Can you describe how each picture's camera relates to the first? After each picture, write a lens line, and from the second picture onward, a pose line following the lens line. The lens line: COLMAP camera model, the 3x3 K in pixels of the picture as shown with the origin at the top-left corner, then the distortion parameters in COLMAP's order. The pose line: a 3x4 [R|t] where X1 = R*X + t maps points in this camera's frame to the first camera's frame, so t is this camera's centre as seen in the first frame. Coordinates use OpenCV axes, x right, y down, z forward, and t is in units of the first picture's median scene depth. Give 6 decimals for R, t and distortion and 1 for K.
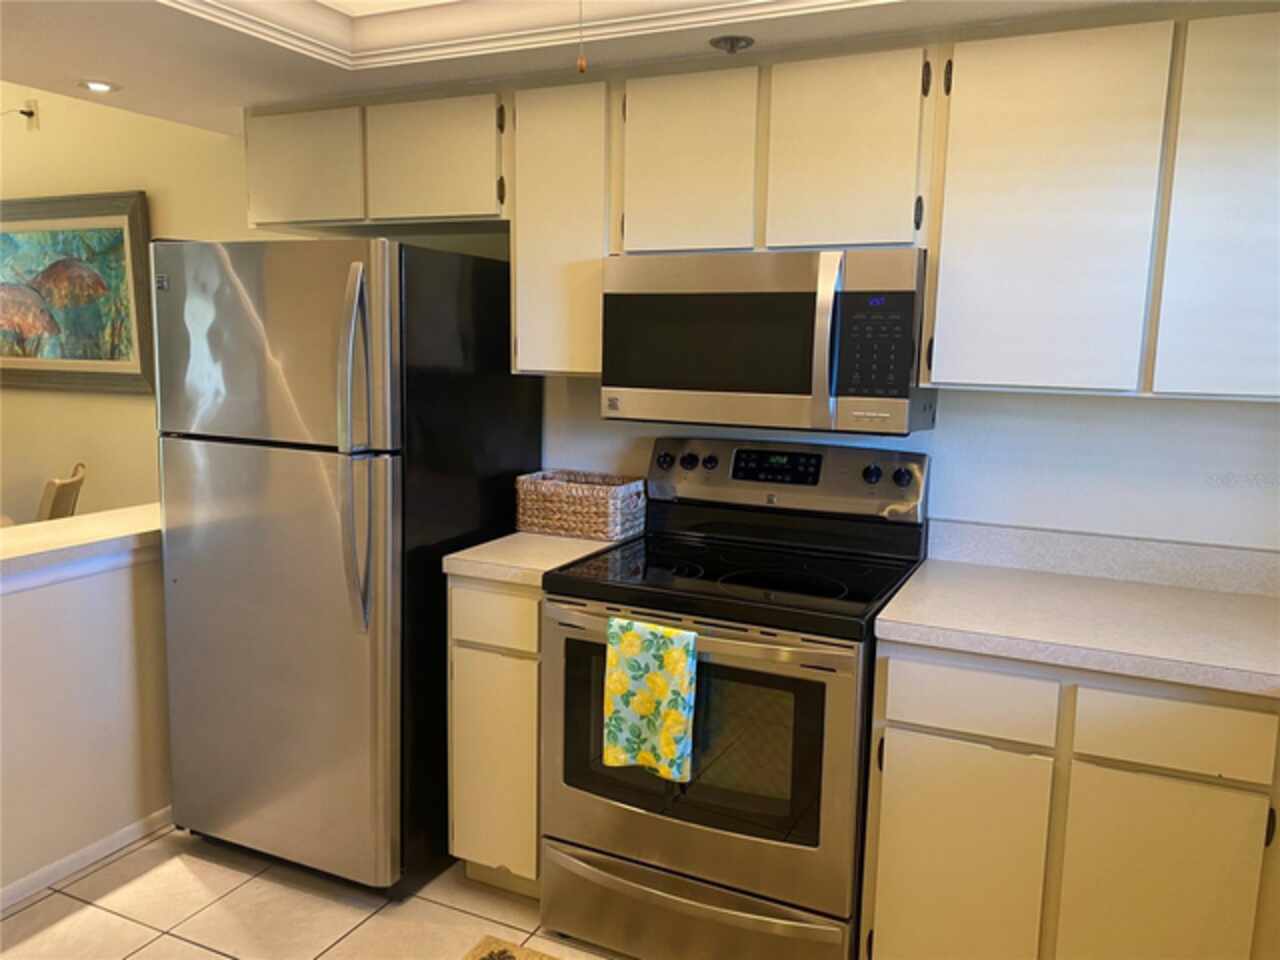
lens RADIAL K [[971.8, 0, 640.0], [0, 971.8, 480.0], [0, 0, 1]] dist [-0.001504, -0.003063]
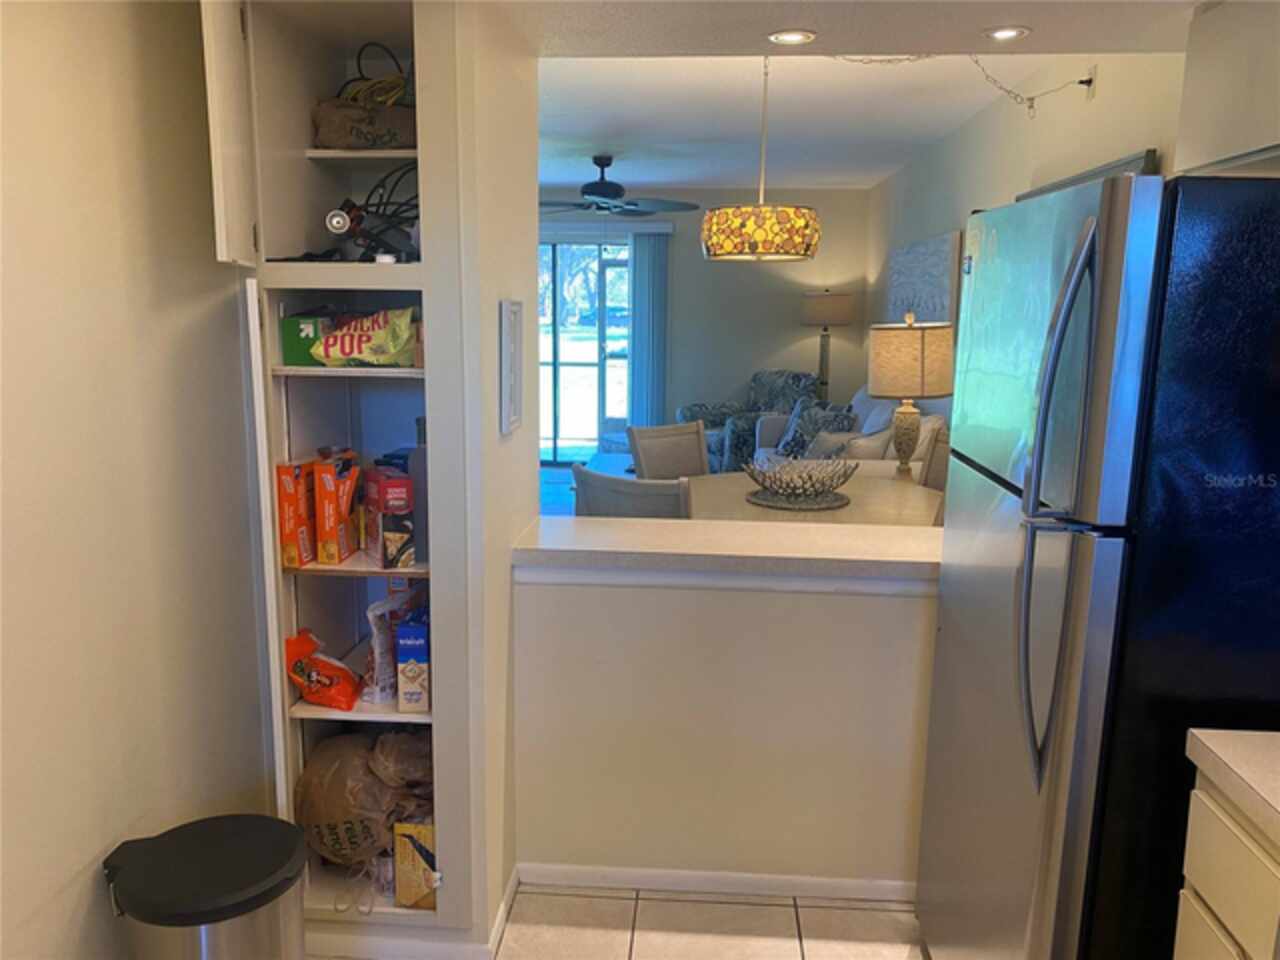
lens RADIAL K [[971.8, 0, 640.0], [0, 971.8, 480.0], [0, 0, 1]] dist [-0.001504, -0.003063]
pose [[0.353526, 0.148957, -0.923488, 0.162647], [-0.133867, 0.985135, 0.107654, -0.072492], [0.925796, 0.085566, 0.368211, 0.428581]]
